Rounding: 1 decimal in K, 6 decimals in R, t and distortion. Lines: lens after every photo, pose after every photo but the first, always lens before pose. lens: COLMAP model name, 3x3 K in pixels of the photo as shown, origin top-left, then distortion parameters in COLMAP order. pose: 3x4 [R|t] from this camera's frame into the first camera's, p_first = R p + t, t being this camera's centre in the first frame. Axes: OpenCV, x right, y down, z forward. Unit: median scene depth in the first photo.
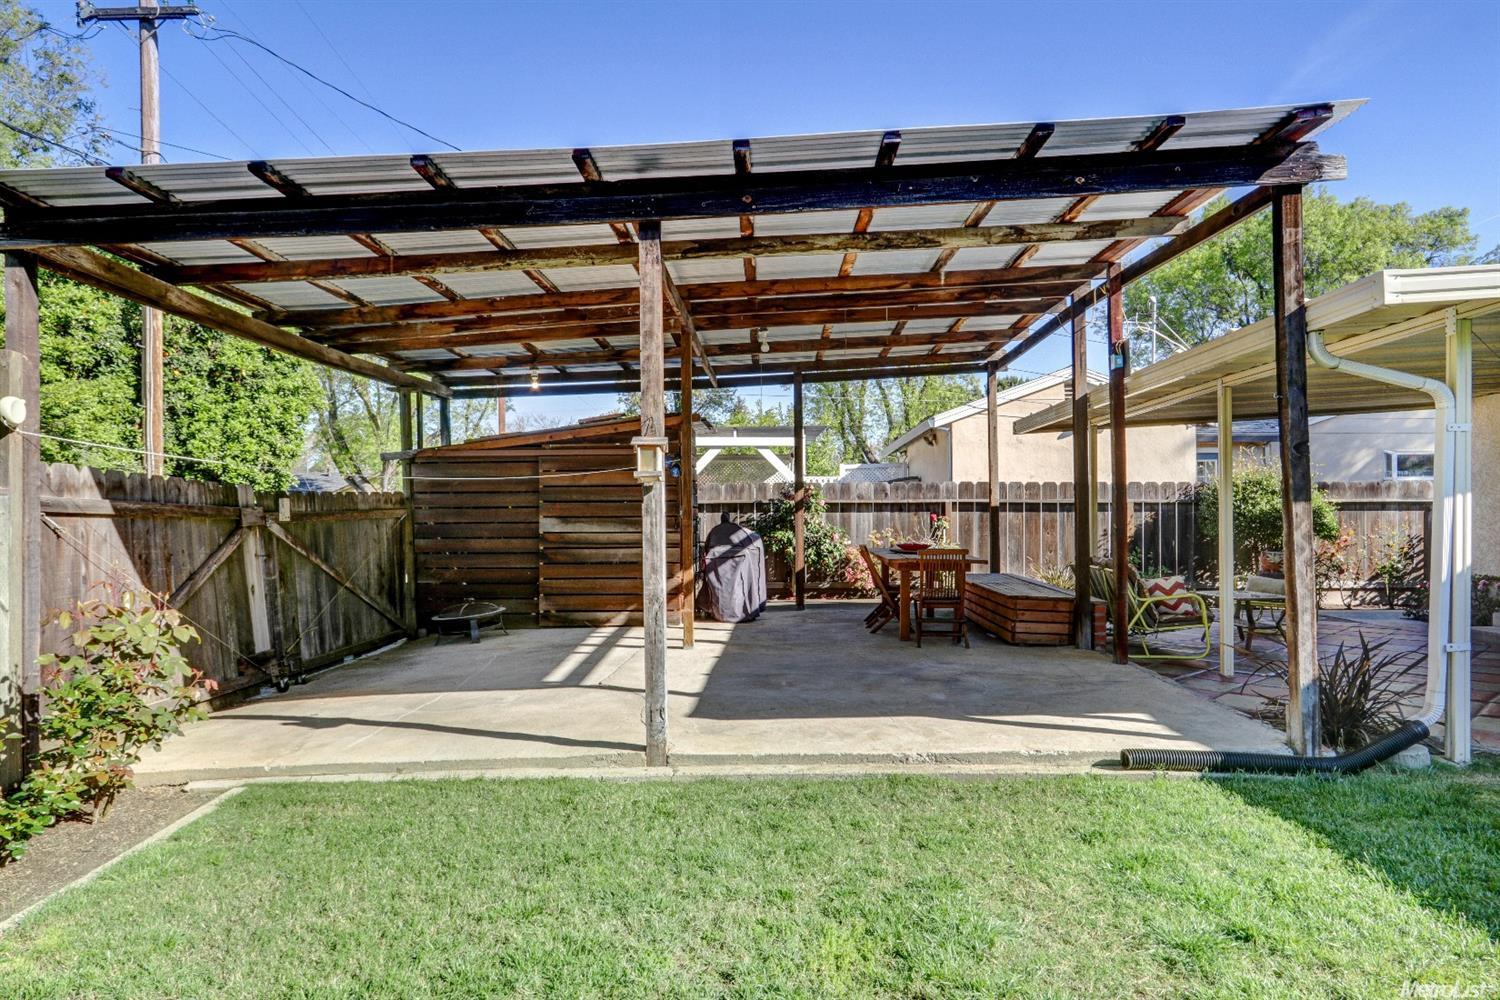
lens RADIAL K [[881.6, 0, 784.2], [0, 881.6, 522.8], [0, 0, 1]] dist [-0.016731, 0.010602]
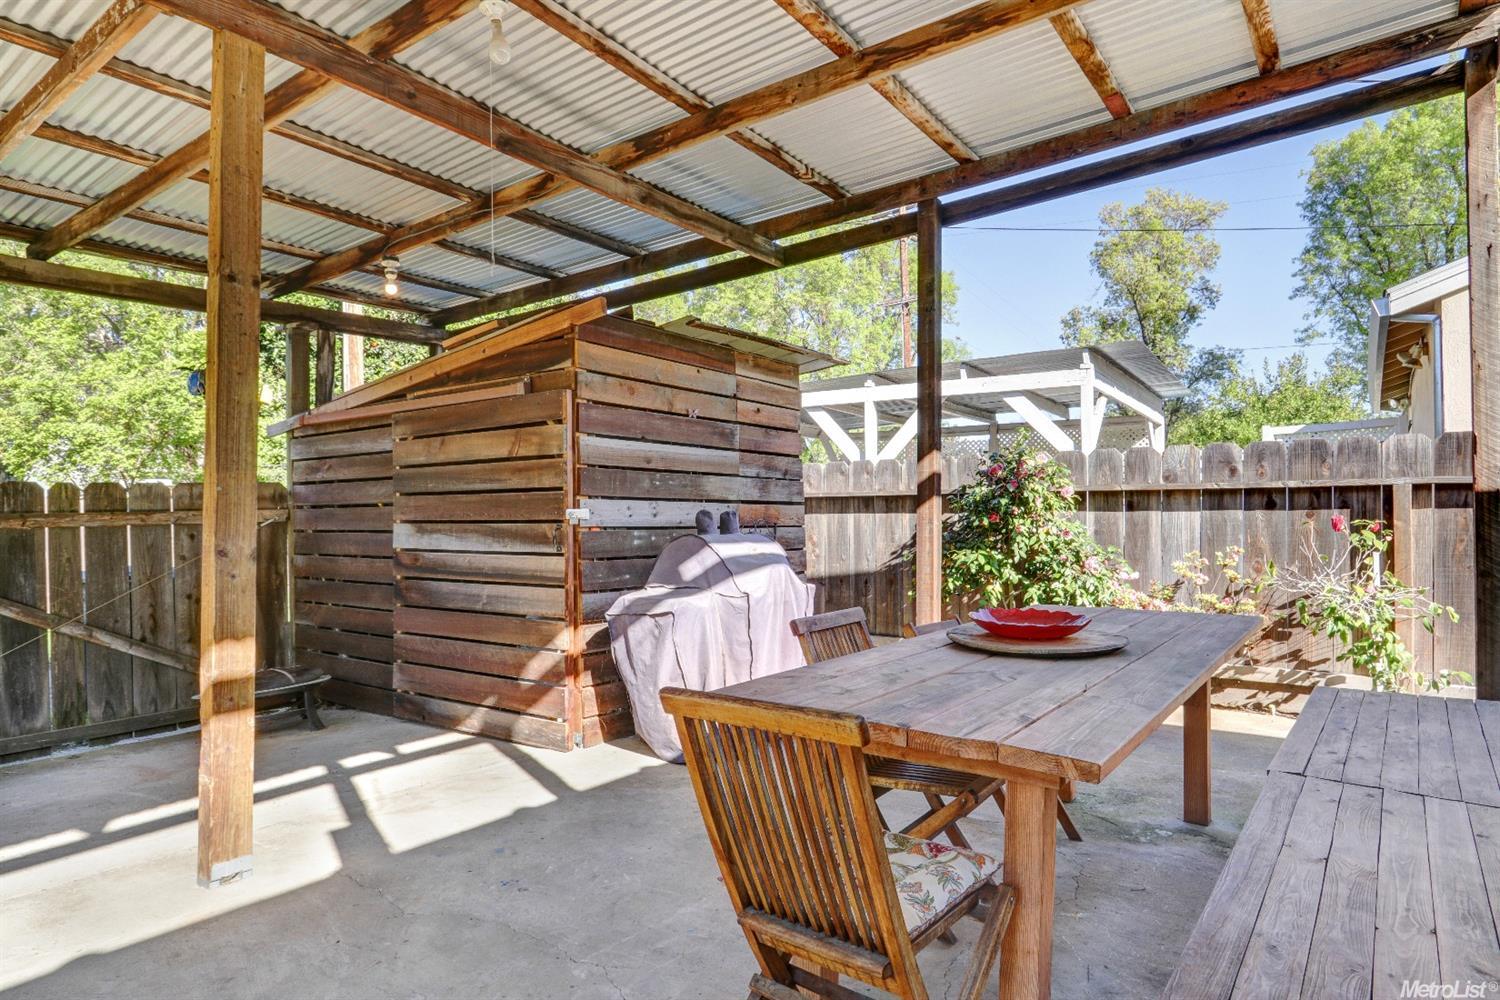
lens RADIAL K [[881.6, 0, 755.7], [0, 881.6, 507.4], [0, 0, 1]] dist [-0.016731, 0.010602]
pose [[0.823626, -0.003555, -0.567122, 0.169823], [-0.004048, 0.999918, -0.012147, -0.006935], [0.567119, 0.012300, 0.823544, 0.501251]]
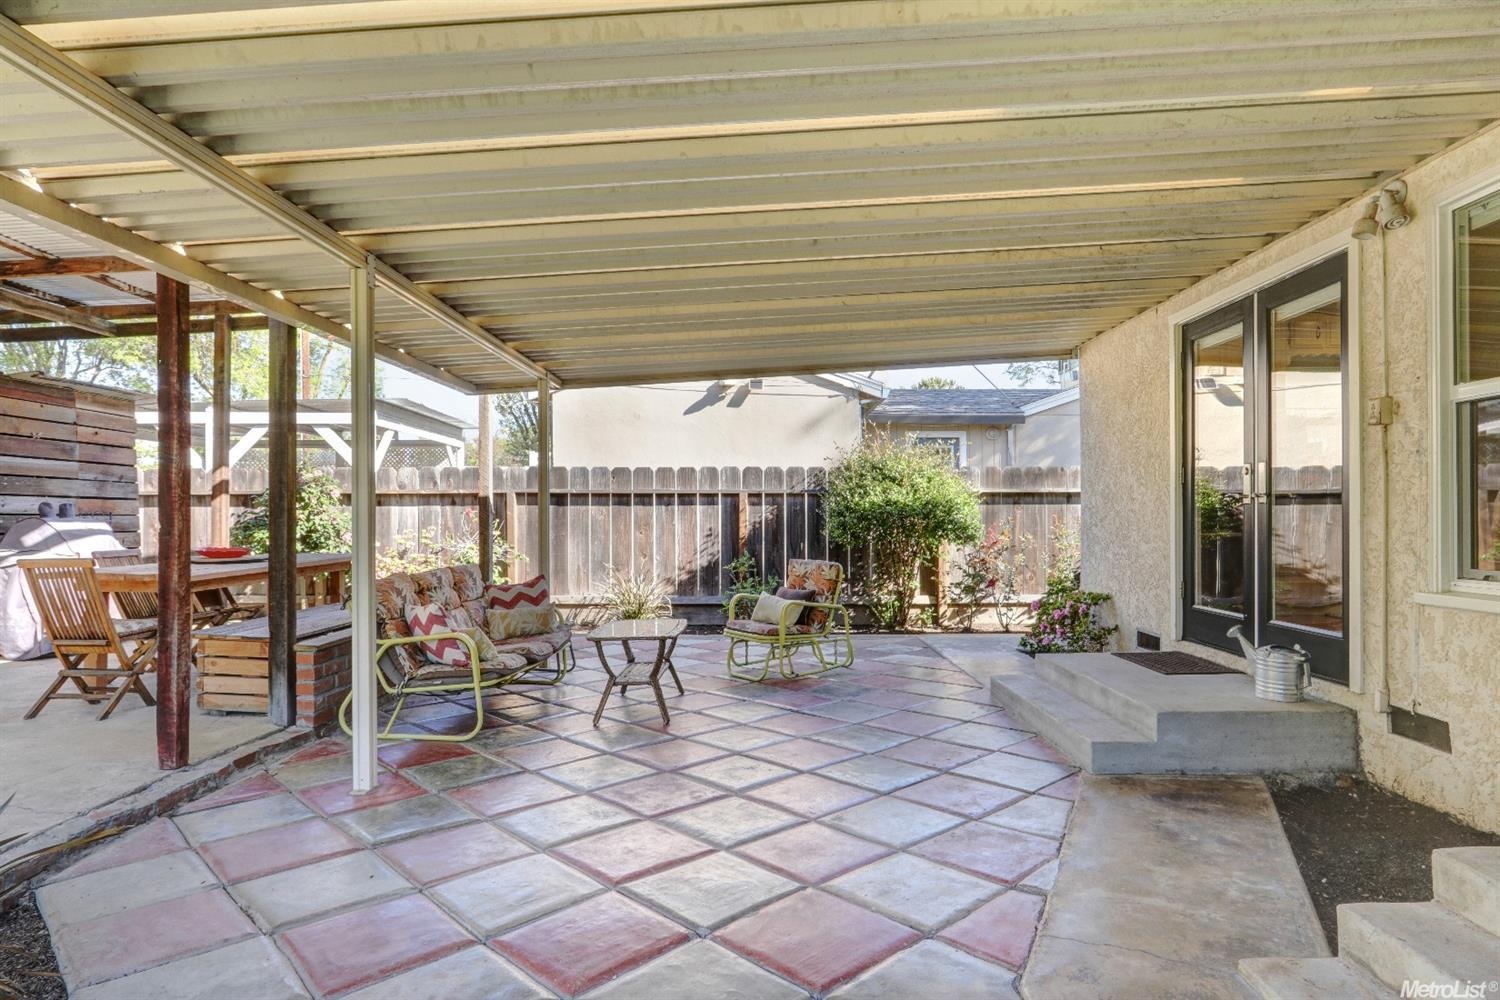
lens RADIAL K [[881.6, 0, 756.3], [0, 881.6, 510.2], [0, 0, 1]] dist [-0.016731, 0.010602]
pose [[0.999970, 0.000812, 0.007690, 0.394435], [-0.000707, 0.999905, -0.013761, 0.002486], [-0.007701, 0.013755, 0.999876, 0.227844]]
